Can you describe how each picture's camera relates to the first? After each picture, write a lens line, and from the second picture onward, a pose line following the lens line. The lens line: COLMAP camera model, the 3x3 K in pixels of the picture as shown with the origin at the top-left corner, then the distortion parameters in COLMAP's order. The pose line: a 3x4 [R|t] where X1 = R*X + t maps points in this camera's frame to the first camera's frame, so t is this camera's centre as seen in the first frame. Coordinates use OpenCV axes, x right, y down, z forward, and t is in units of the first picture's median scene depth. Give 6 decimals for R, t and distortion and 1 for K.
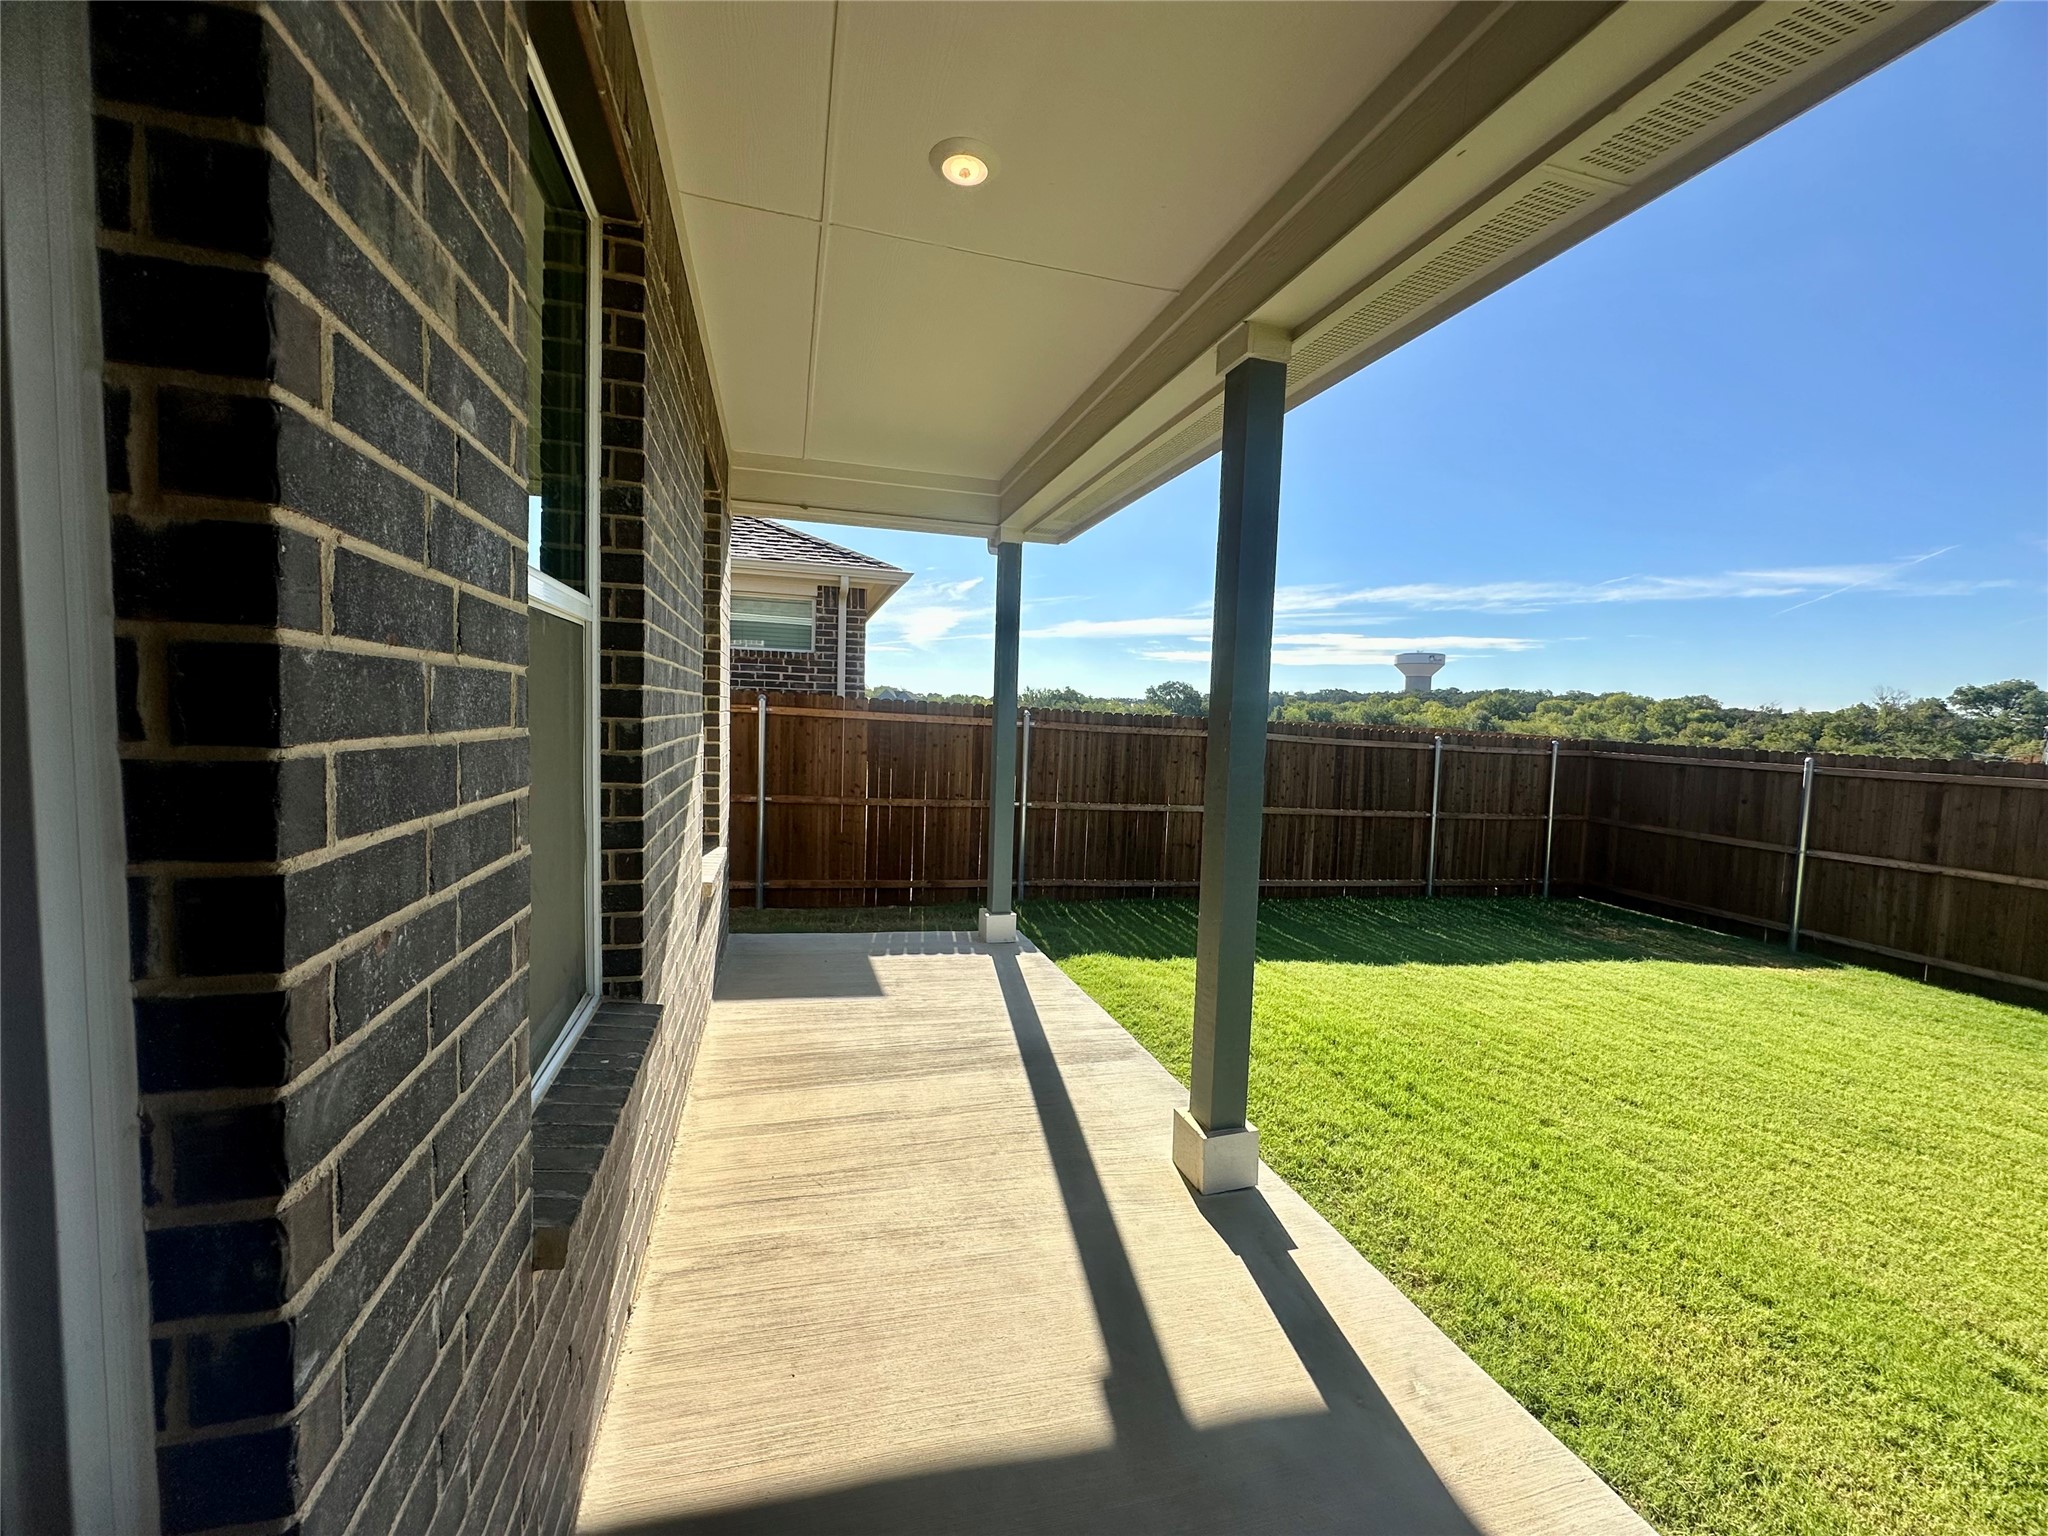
lens RADIAL K [[820.6, 0, 1024.0], [0, 820.6, 768.0], [0, 0, 1]] dist [-0.001906, 0.001122]
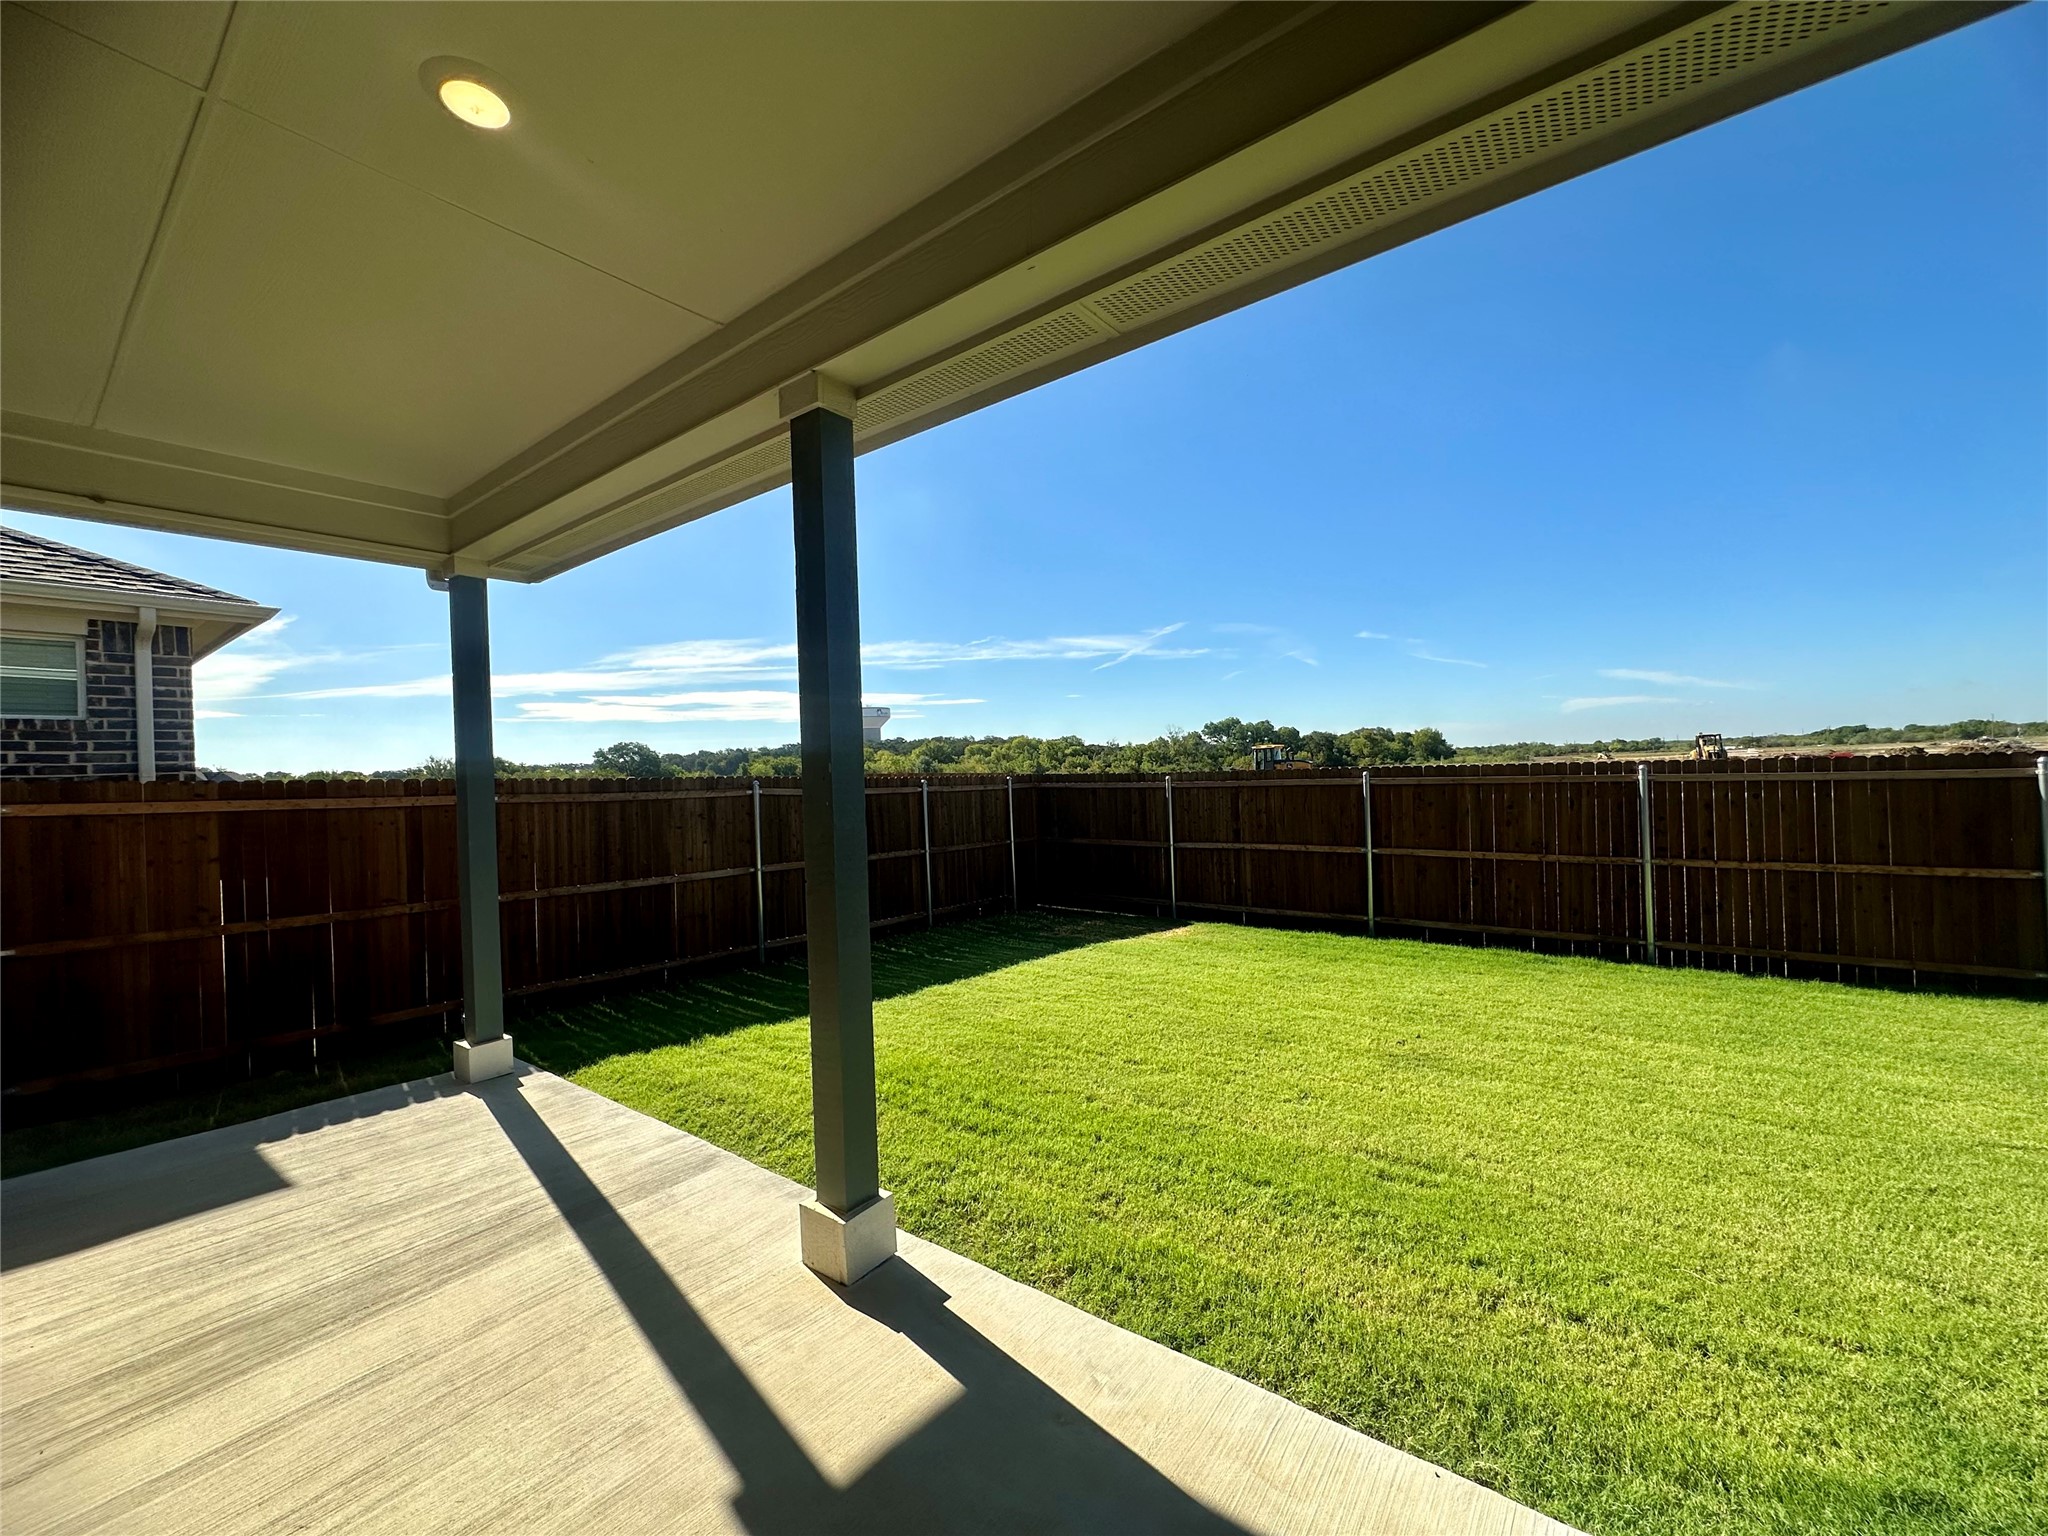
lens RADIAL K [[820.6, 0, 1024.0], [0, 820.6, 768.0], [0, 0, 1]] dist [-0.001906, 0.001122]
pose [[0.805379, -0.061163, 0.589597, -0.054803], [0.101082, 0.994265, -0.034935, -0.002871], [-0.584079, 0.087734, 0.806942, 0.037389]]
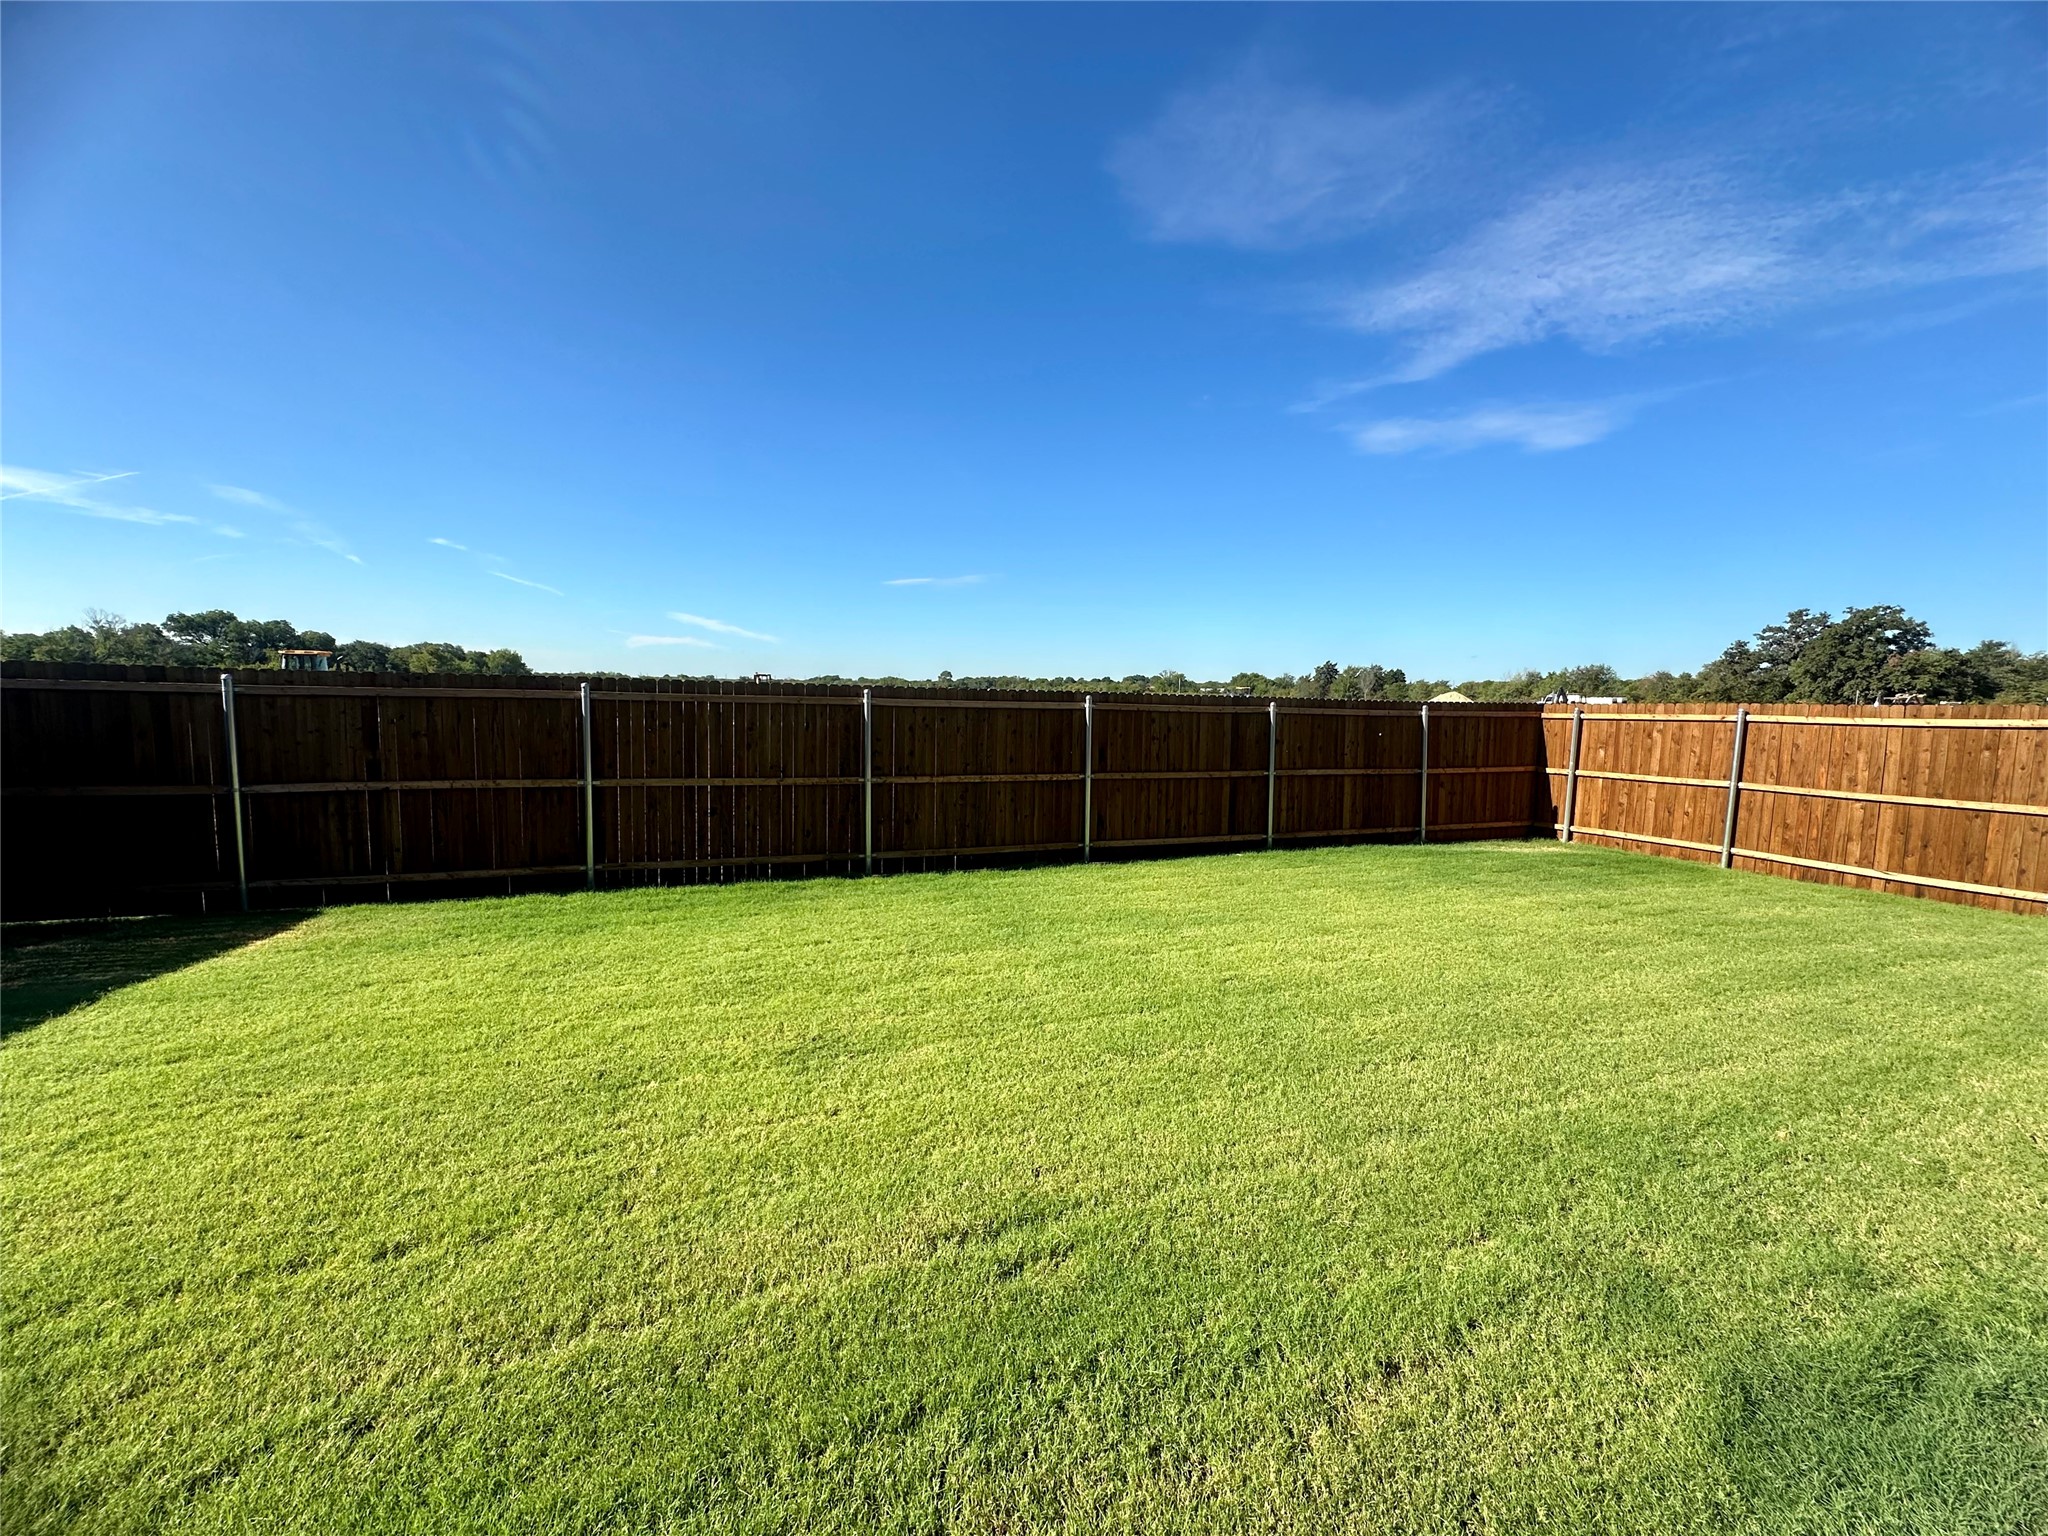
lens RADIAL K [[816.1, 0, 1022.0], [0, 816.1, 766.3], [0, 0, 1]] dist [-0.002895, -0.000002]
pose [[-0.087484, -0.126945, 0.988044, 0.100936], [0.039693, 0.990615, 0.130790, 0.004888], [-0.995375, 0.050660, -0.081624, 0.345210]]
